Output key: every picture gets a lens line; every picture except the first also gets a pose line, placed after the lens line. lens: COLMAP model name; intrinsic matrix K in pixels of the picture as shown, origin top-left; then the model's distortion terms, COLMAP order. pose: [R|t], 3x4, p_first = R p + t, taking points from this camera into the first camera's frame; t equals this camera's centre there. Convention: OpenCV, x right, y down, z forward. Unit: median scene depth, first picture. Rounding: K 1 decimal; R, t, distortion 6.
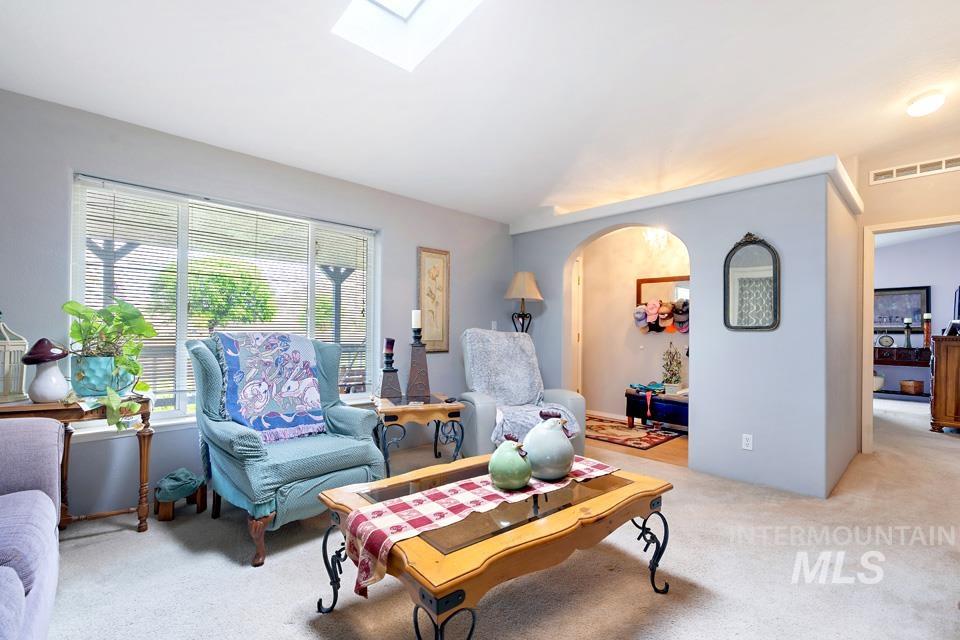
lens RADIAL K [[434.5, 0, 482.1], [0, 434.5, 337.3], [0, 0, 1]] dist [-0.010578, 0.000006]
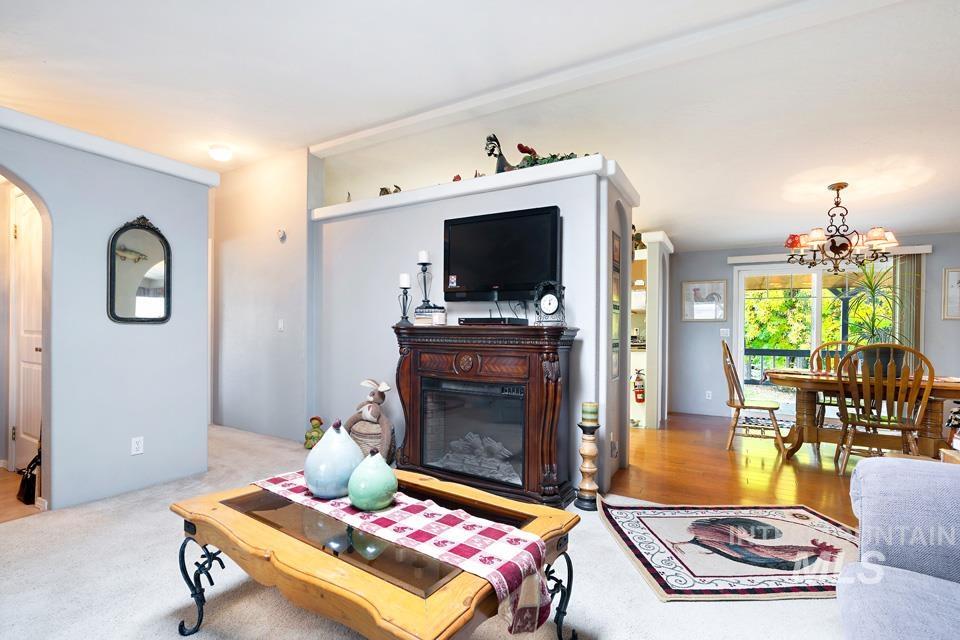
lens RADIAL K [[434.5, 0, 480.4], [0, 434.5, 328.9], [0, 0, 1]] dist [-0.010578, 0.000006]
pose [[-0.285150, -0.001294, 0.958482, -0.504831], [-0.013356, 0.999907, -0.002623, -0.011176], [-0.958390, -0.013549, -0.285141, 0.625267]]
